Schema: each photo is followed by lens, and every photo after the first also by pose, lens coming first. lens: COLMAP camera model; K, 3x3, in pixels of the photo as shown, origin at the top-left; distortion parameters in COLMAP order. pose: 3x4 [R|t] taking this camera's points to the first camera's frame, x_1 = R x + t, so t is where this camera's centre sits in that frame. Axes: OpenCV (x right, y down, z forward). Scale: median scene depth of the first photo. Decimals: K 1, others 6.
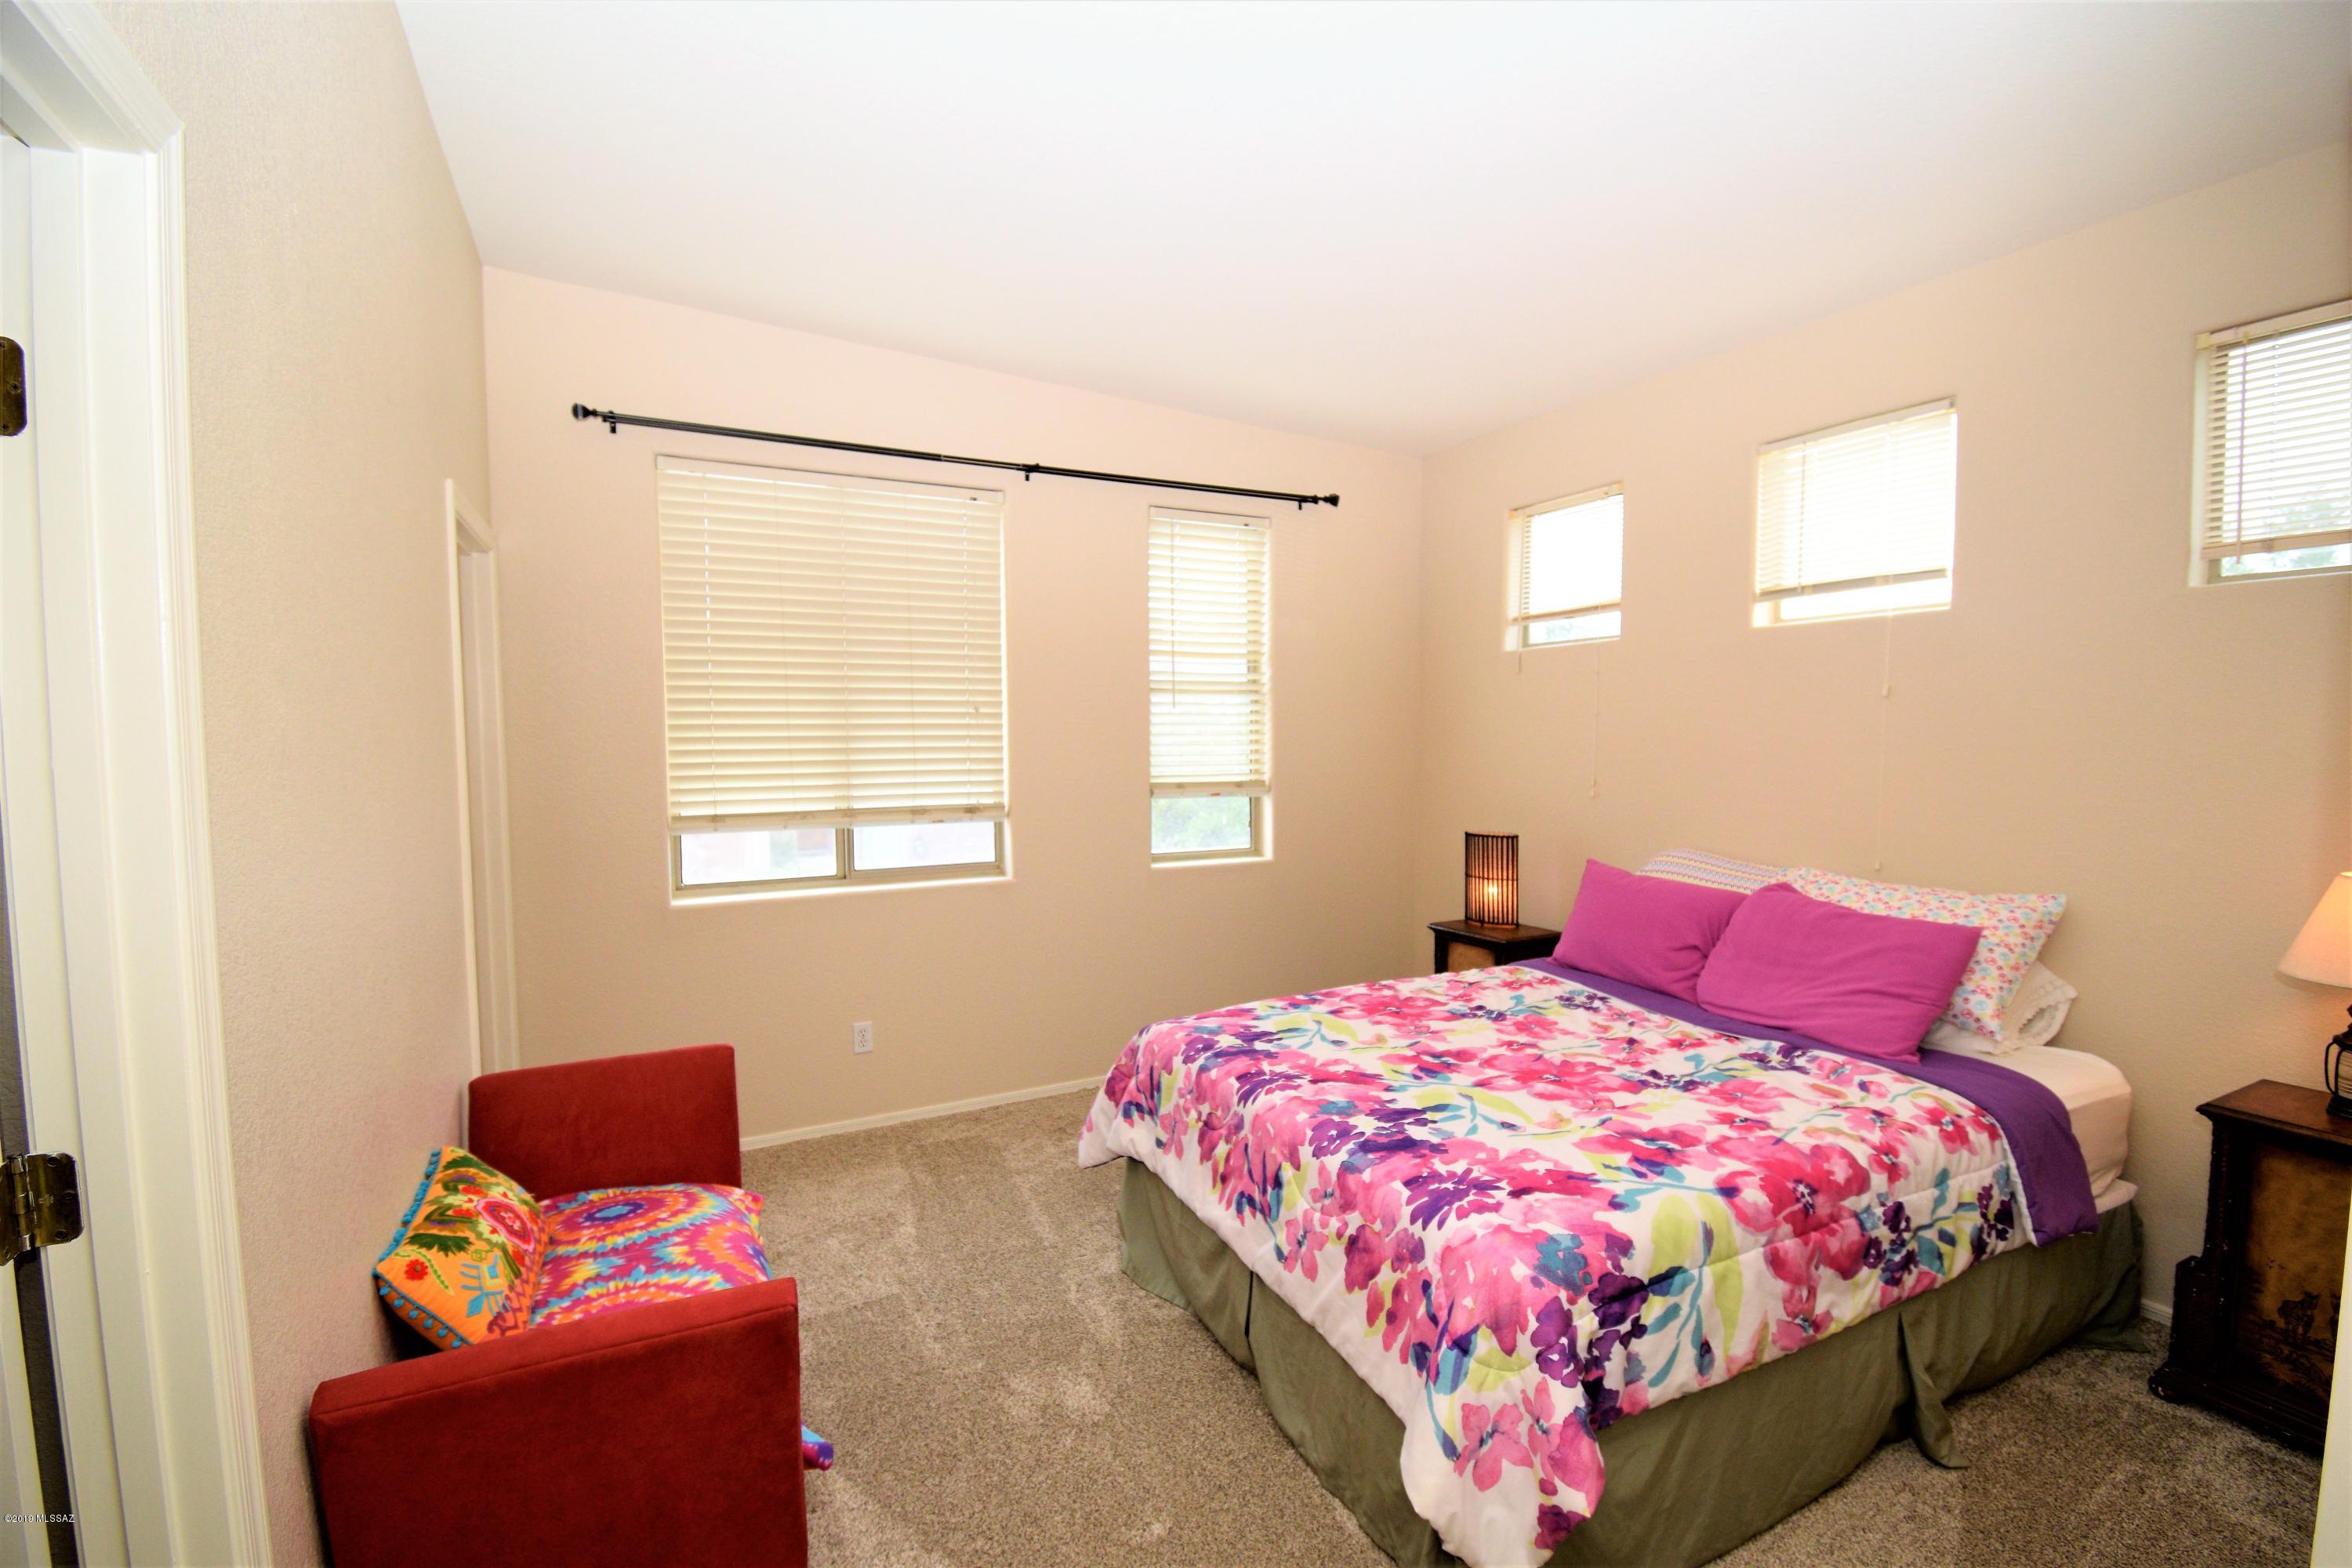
lens RADIAL K [[1033.6, 0, 1174.8], [0, 1033.6, 790.5], [0, 0, 1]] dist [-0.009179, -0.003146]
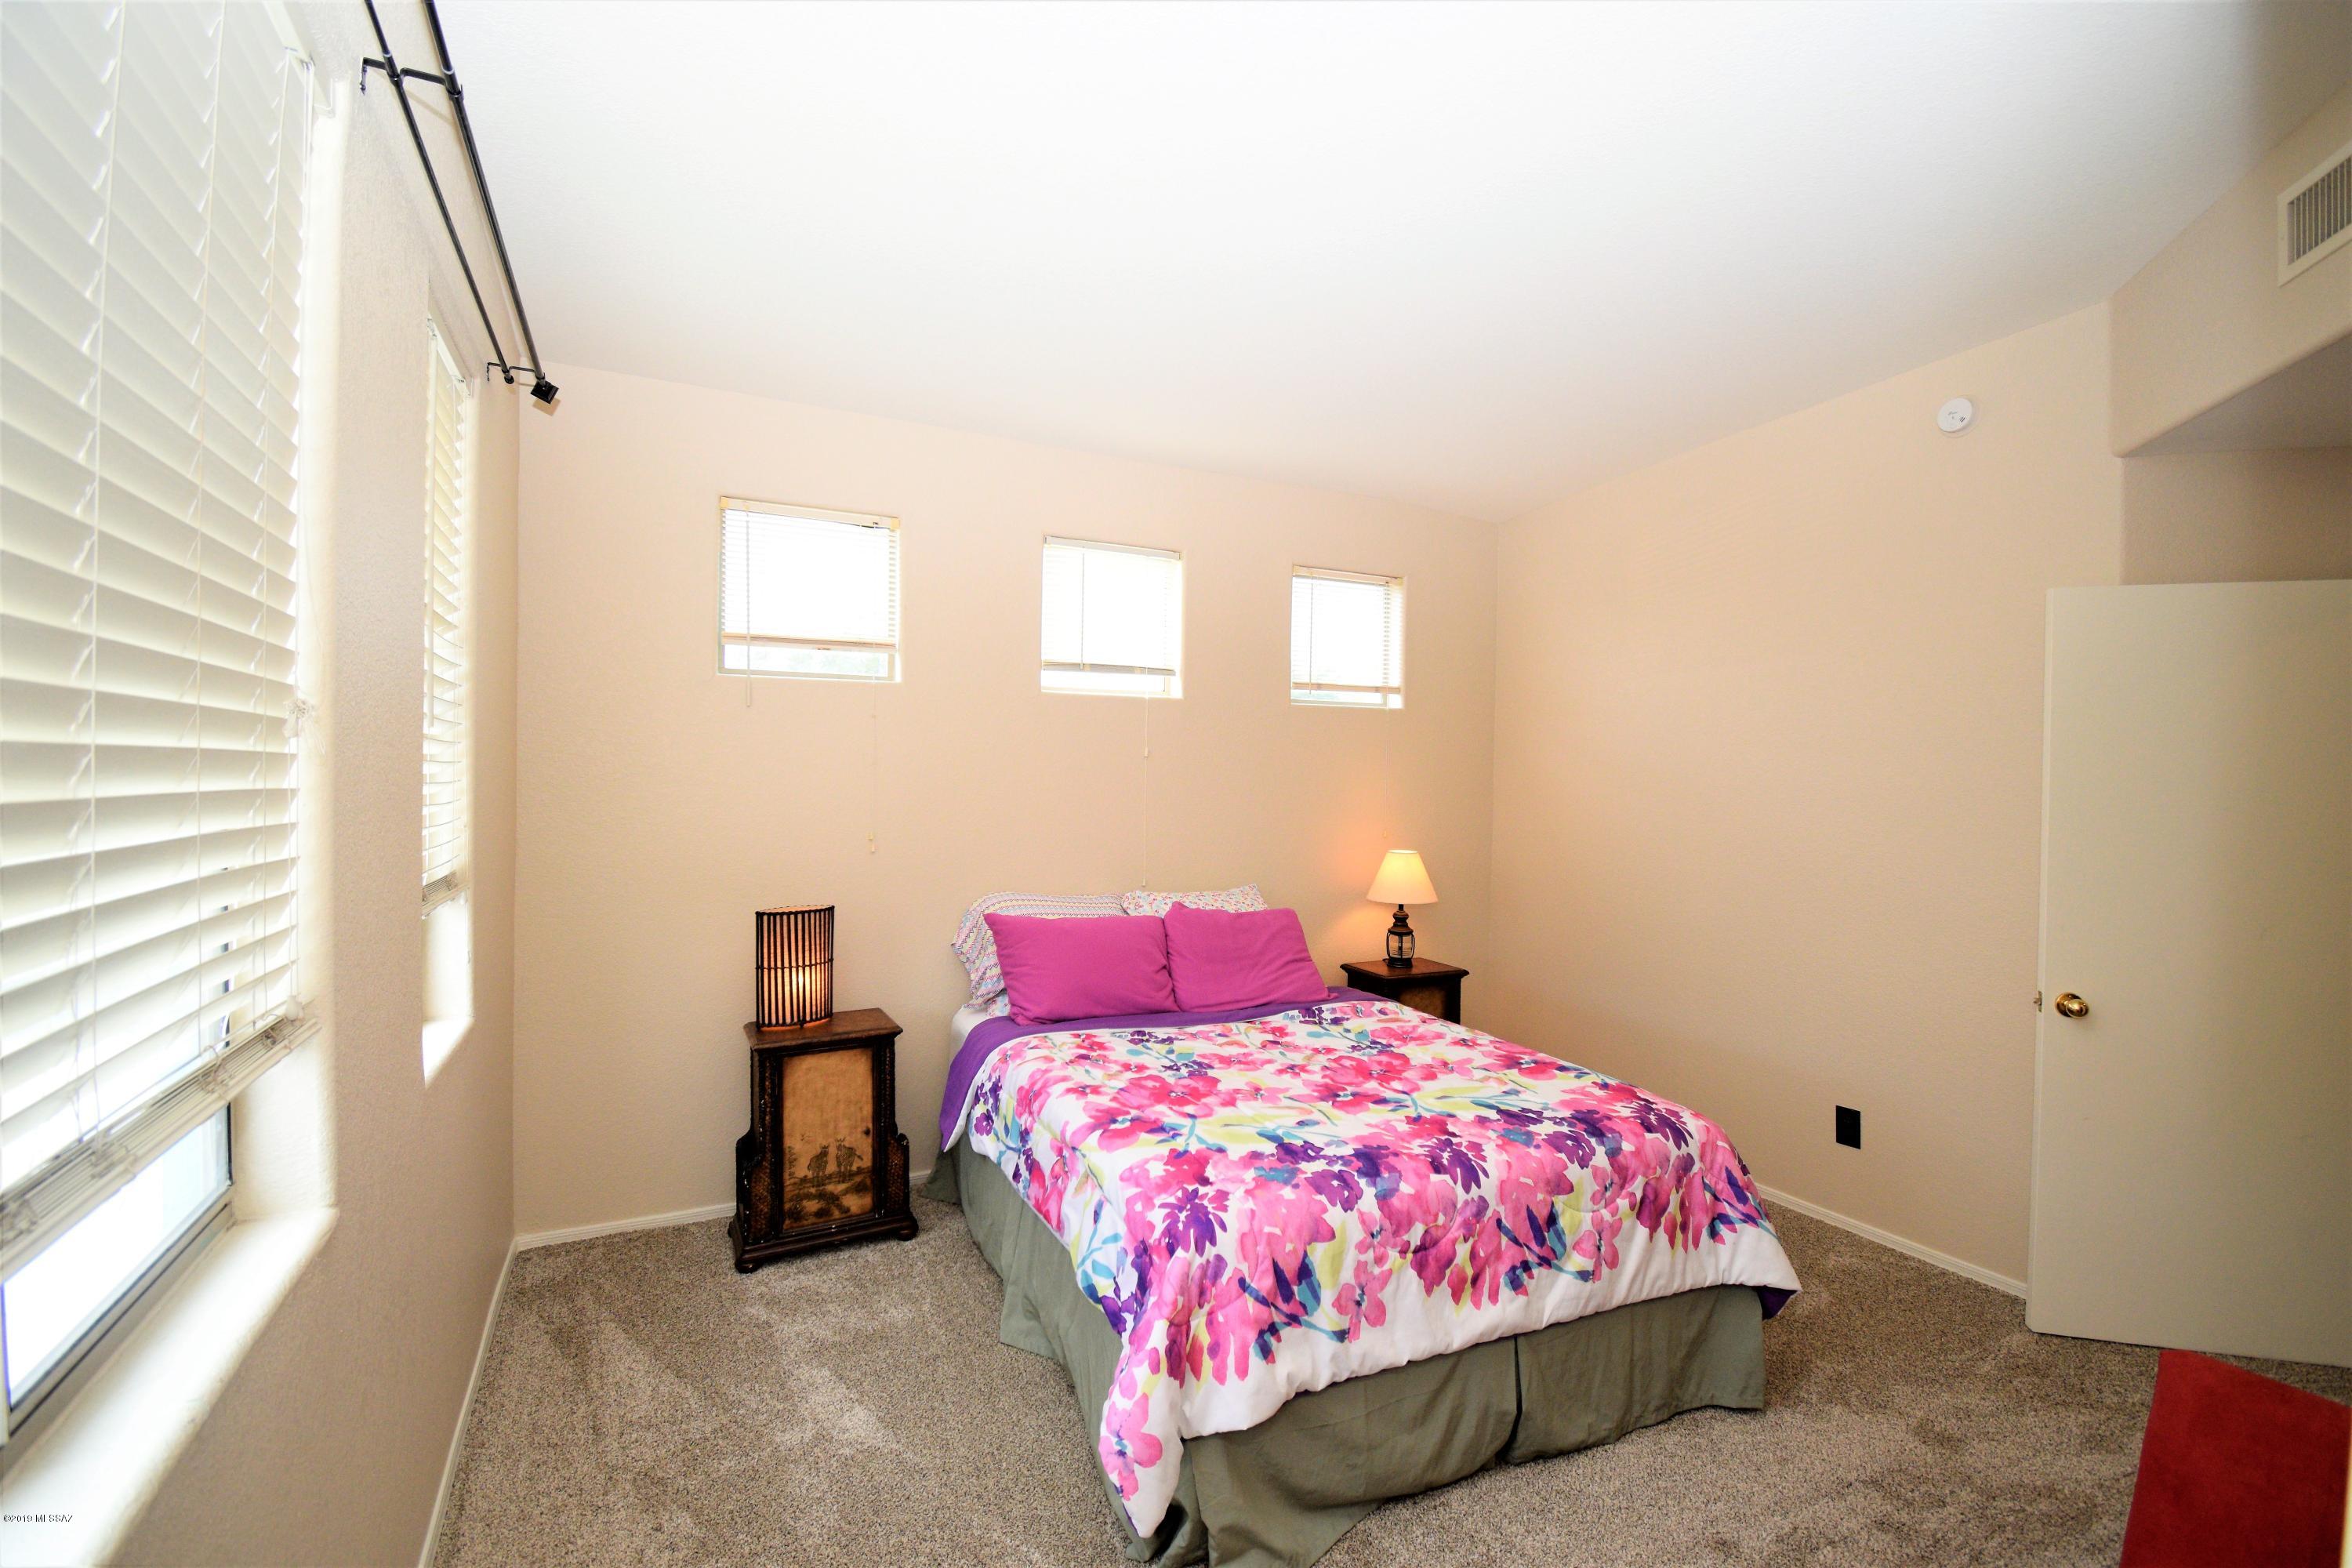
lens RADIAL K [[1033.6, 0, 1173.5], [0, 1033.6, 786.3], [0, 0, 1]] dist [-0.009179, -0.003146]
pose [[0.004079, -0.005587, 0.999976, -0.733818], [0.048454, 0.998811, 0.005383, -0.064129], [-0.998817, 0.048430, 0.004345, 1.060726]]
